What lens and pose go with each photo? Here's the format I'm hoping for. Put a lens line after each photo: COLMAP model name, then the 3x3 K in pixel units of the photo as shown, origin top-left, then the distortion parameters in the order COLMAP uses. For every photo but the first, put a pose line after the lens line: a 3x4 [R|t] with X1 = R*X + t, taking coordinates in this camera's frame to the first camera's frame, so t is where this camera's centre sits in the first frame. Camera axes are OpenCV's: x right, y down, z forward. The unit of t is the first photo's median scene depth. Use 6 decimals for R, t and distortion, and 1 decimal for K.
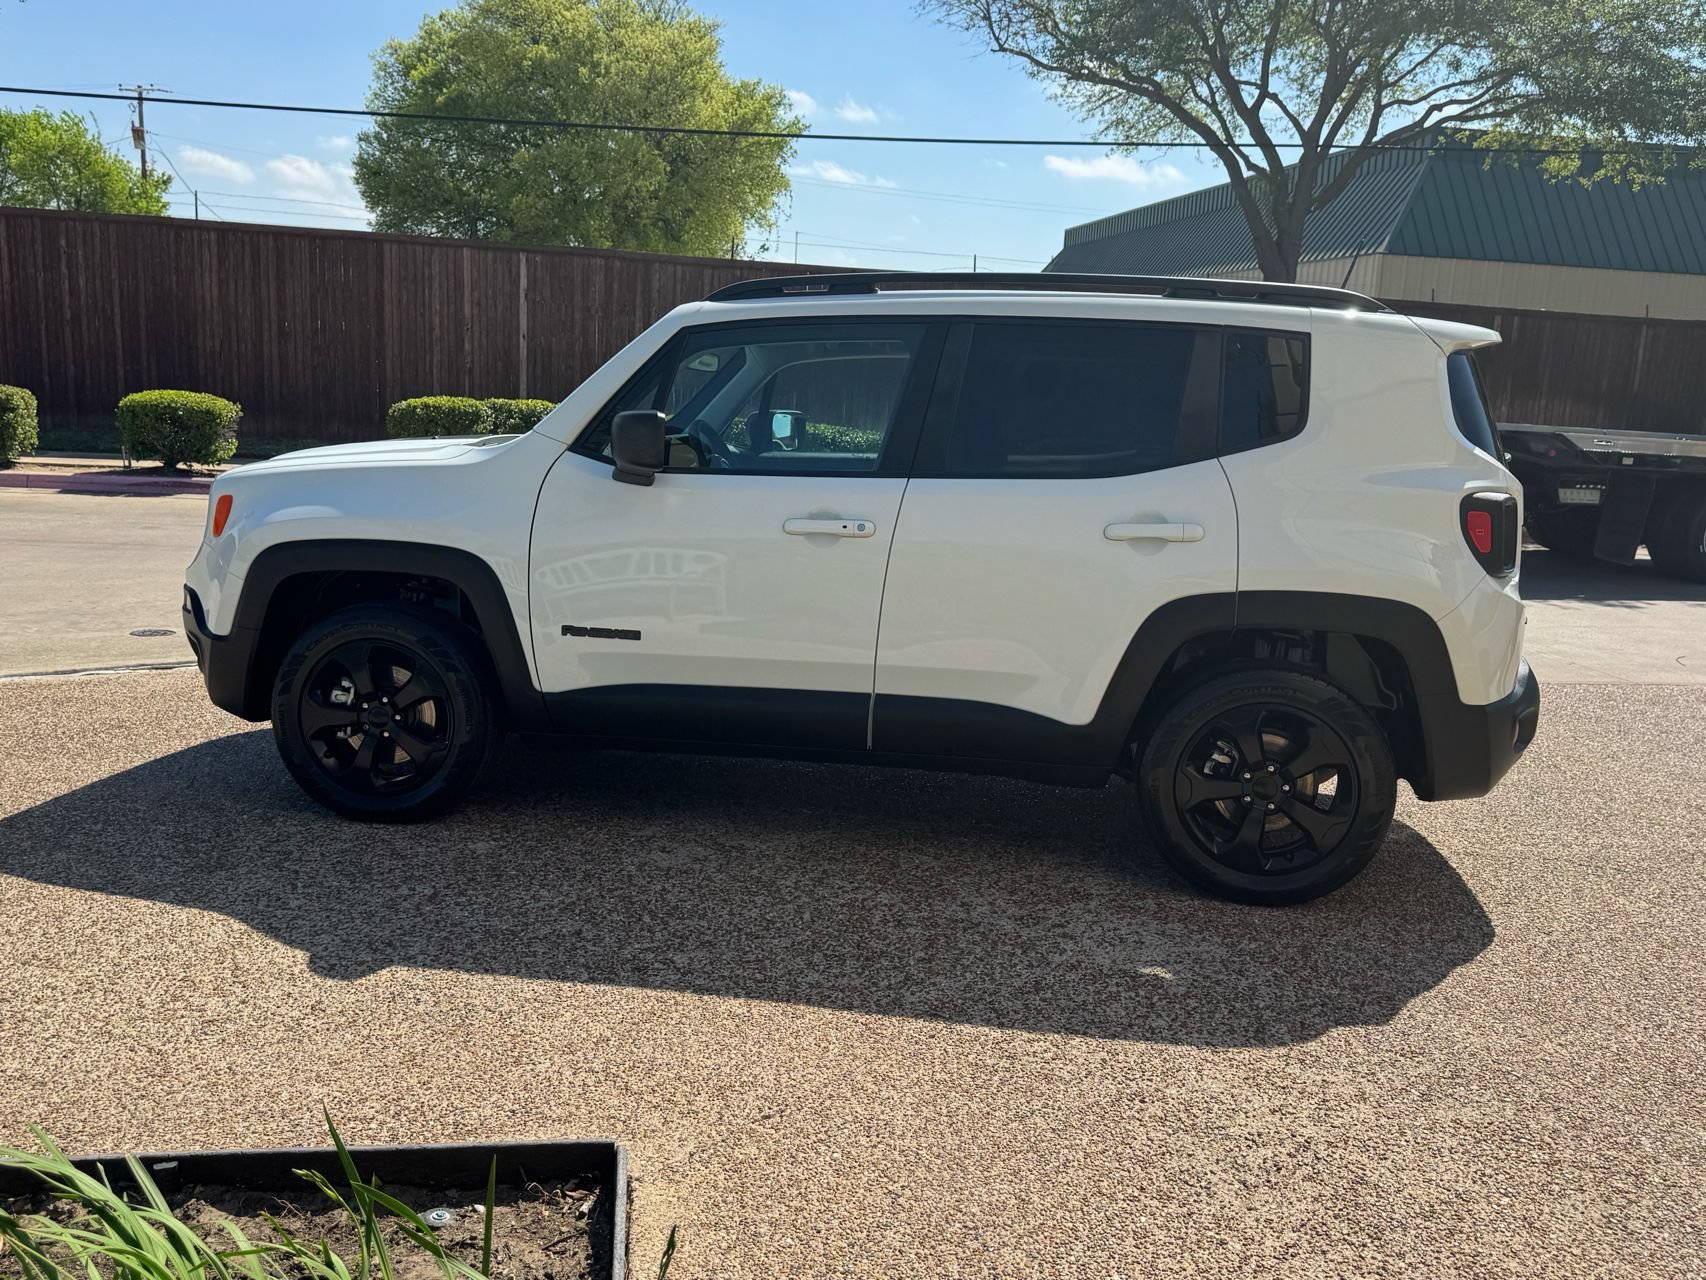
lens RADIAL K [[1451.4, 0, 848.1], [0, 1451.4, 632.4], [0, 0, 1]] dist [0.175051, -0.328837]
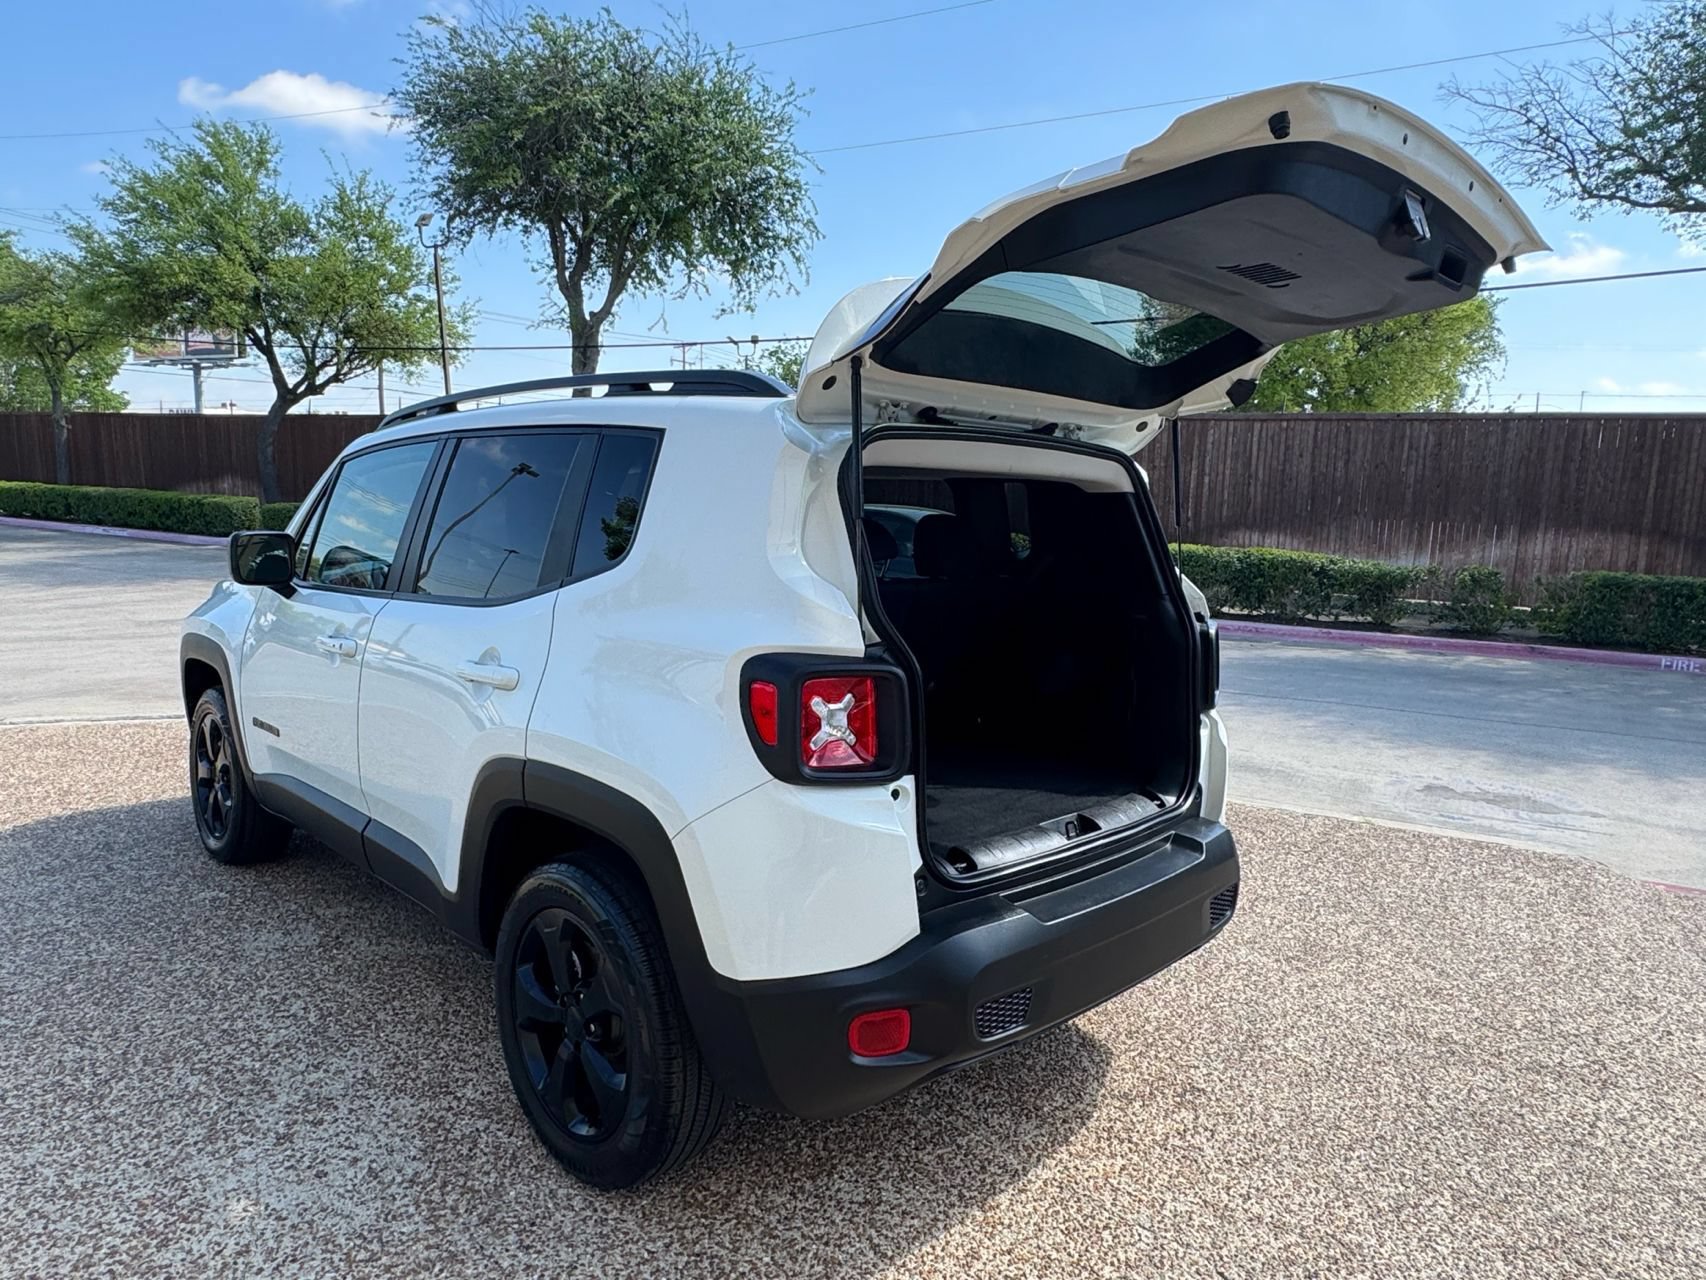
lens RADIAL K [[1071.2, 0, 839.3], [0, 1071.2, 644.8], [0, 0, 1]] dist [-0.000121, 0.002274]
pose [[0.805064, 0.059110, -0.590235, 0.642359], [-0.092970, 0.995299, -0.027133, -0.077766], [0.585857, 0.076718, 0.806775, 0.559455]]
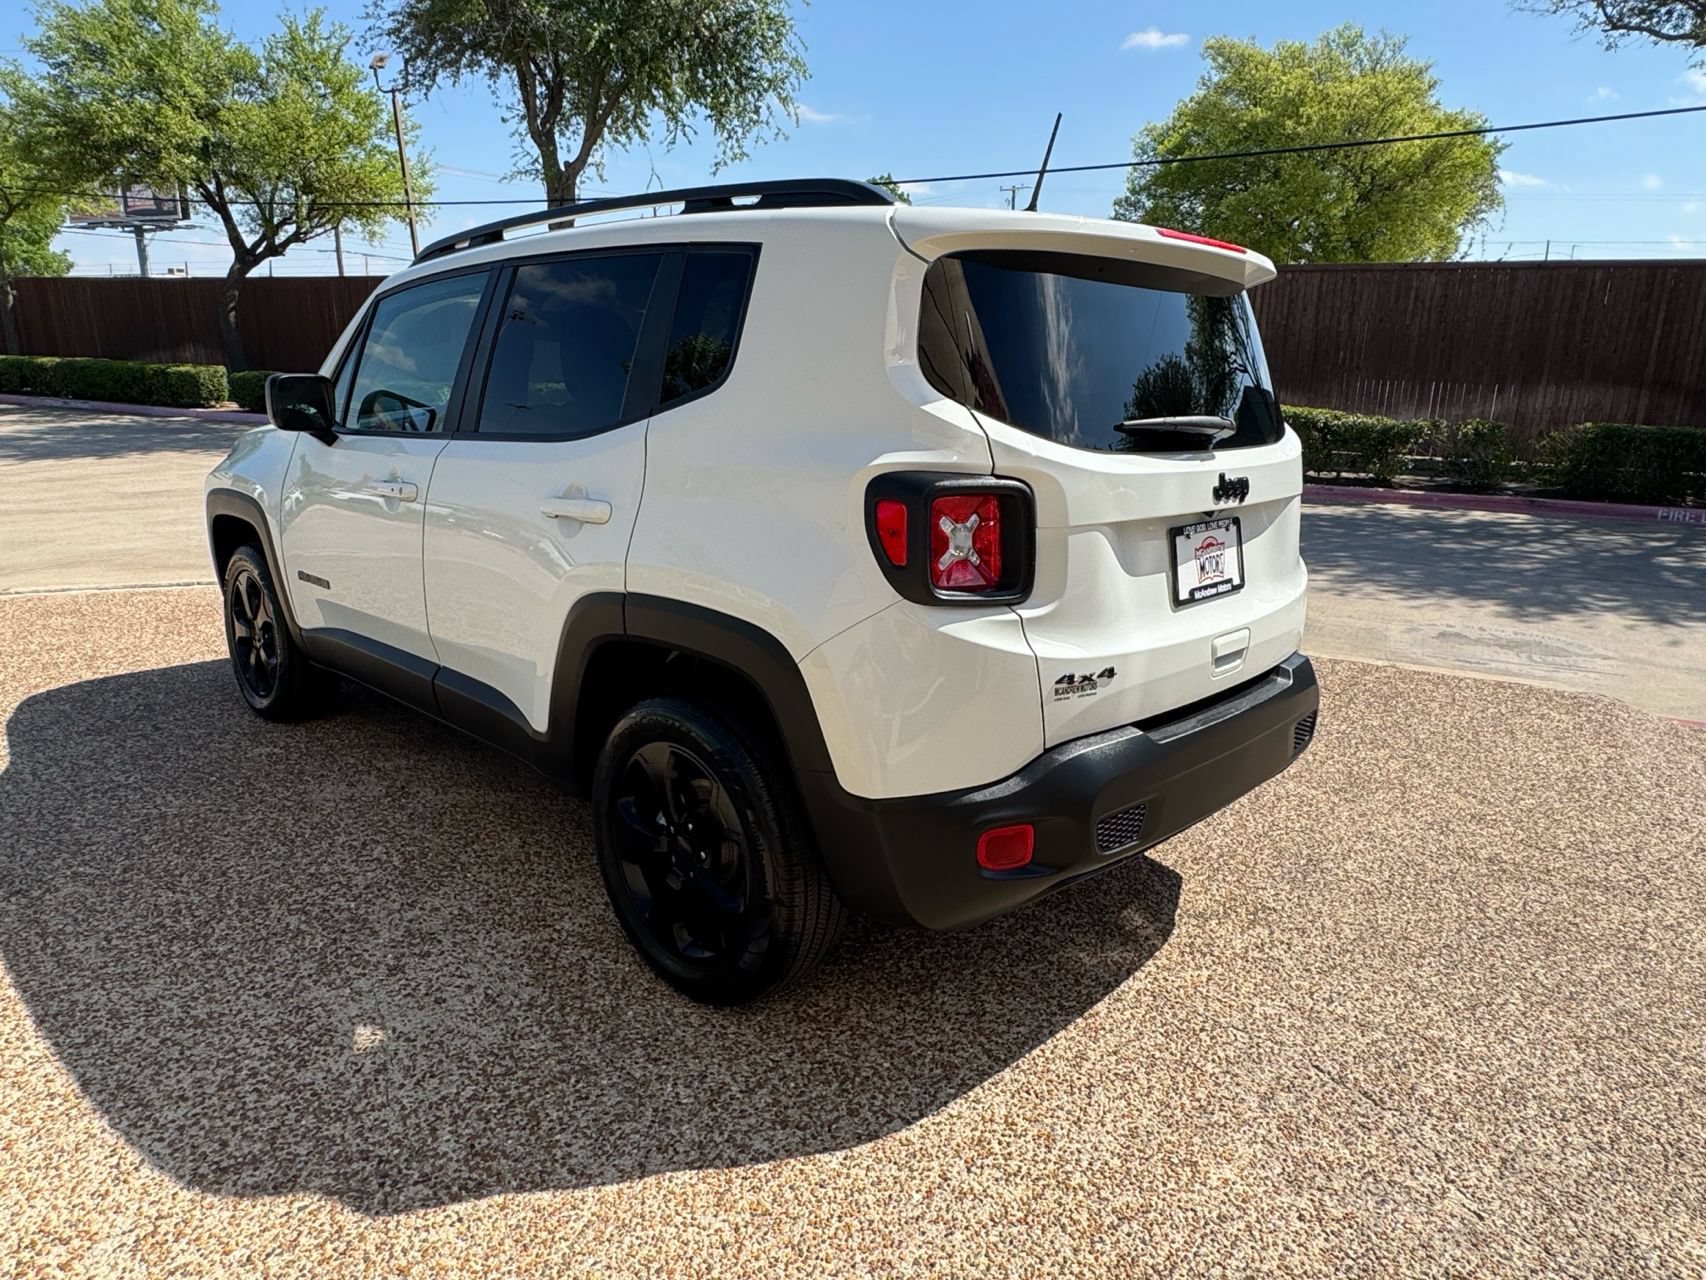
lens RADIAL K [[1073.1, 0, 847.8], [0, 1073.1, 637.0], [0, 0, 1]] dist [-0.002250, 0.005321]
pose [[0.820802, 0.111424, -0.560240, 0.594765], [-0.078425, 0.993485, 0.082691, -0.053105], [0.565804, -0.023936, 0.824193, 0.532421]]
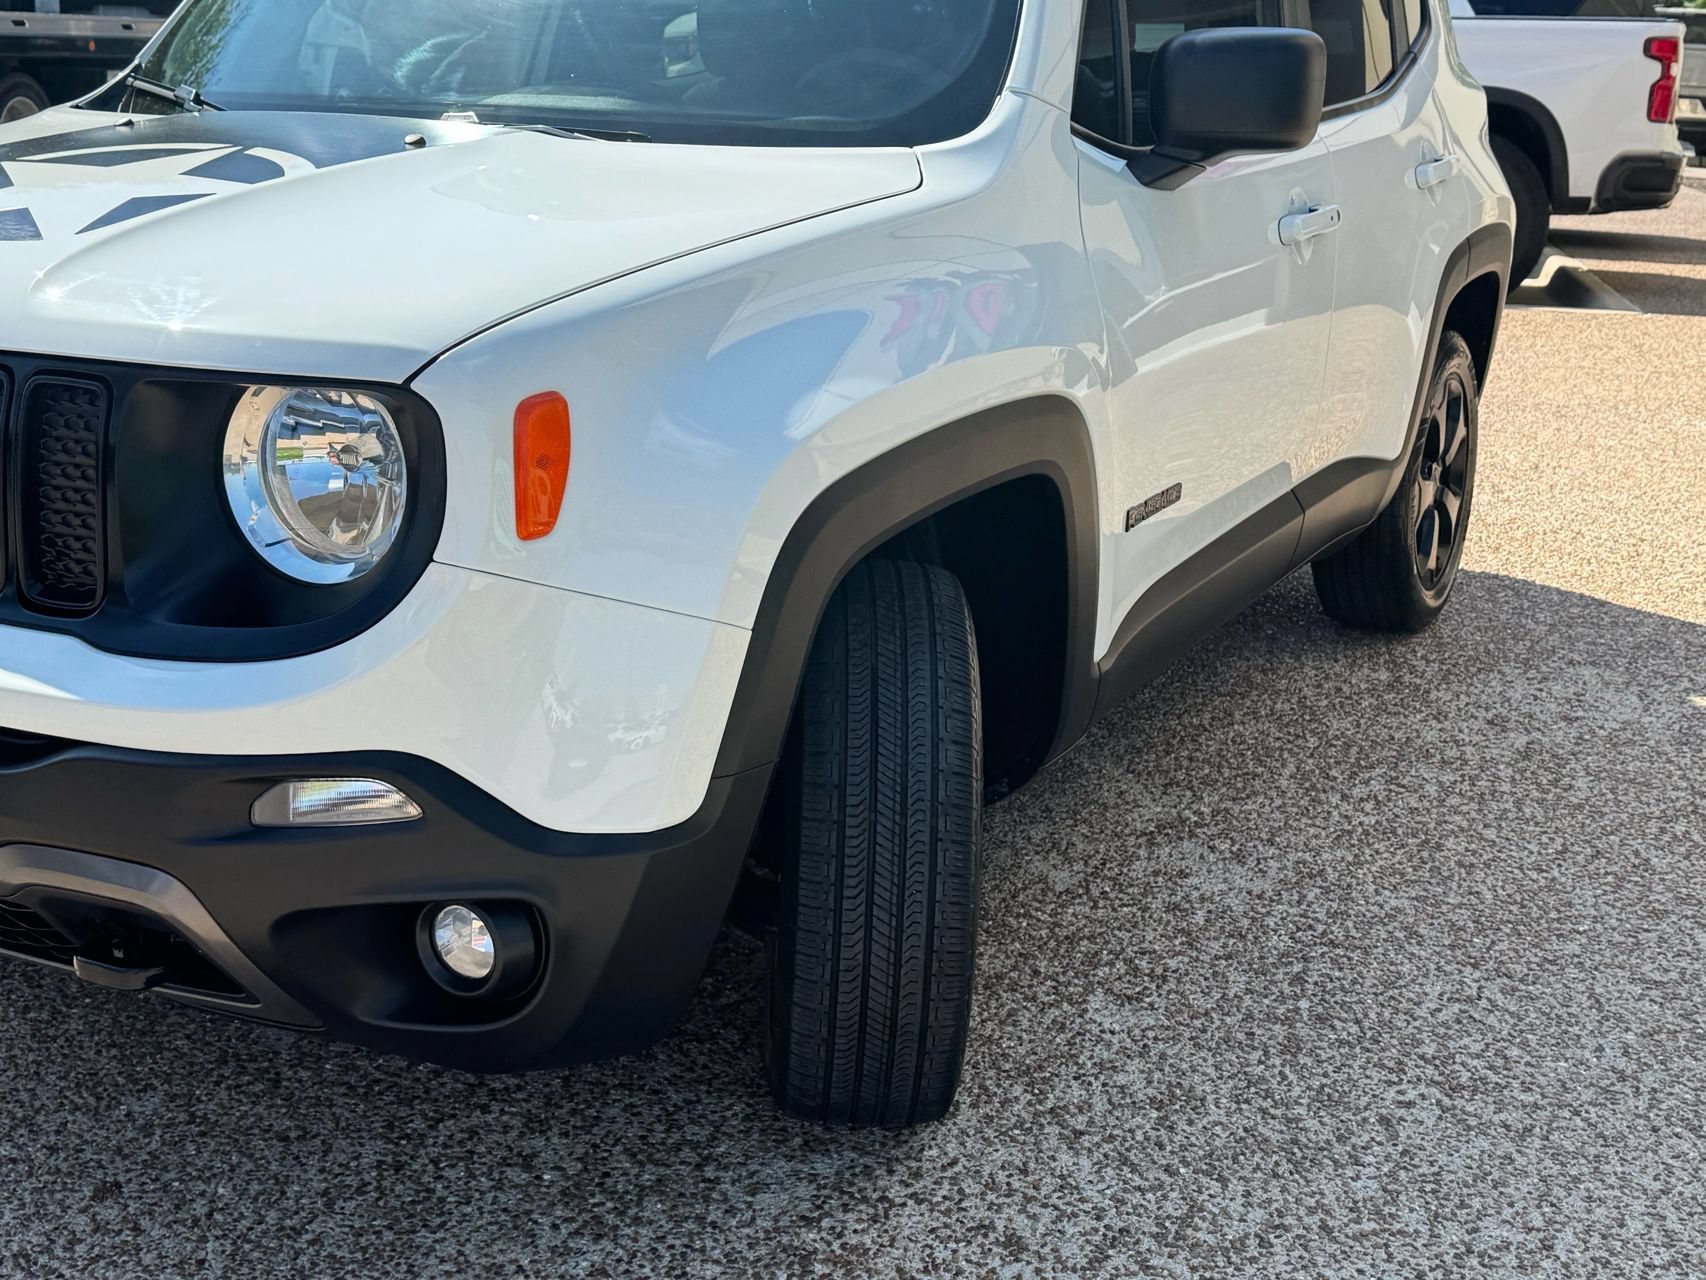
lens RADIAL K [[2105.9, 0, 853.0], [0, 2105.9, 640.0], [0, 0, 1]] dist [0.147160, -0.495751]
pose [[0.356813, -0.284458, 0.889814, -0.802449], [0.146714, 0.957755, 0.247346, -0.138119], [-0.922583, 0.042292, 0.383474, 0.786173]]
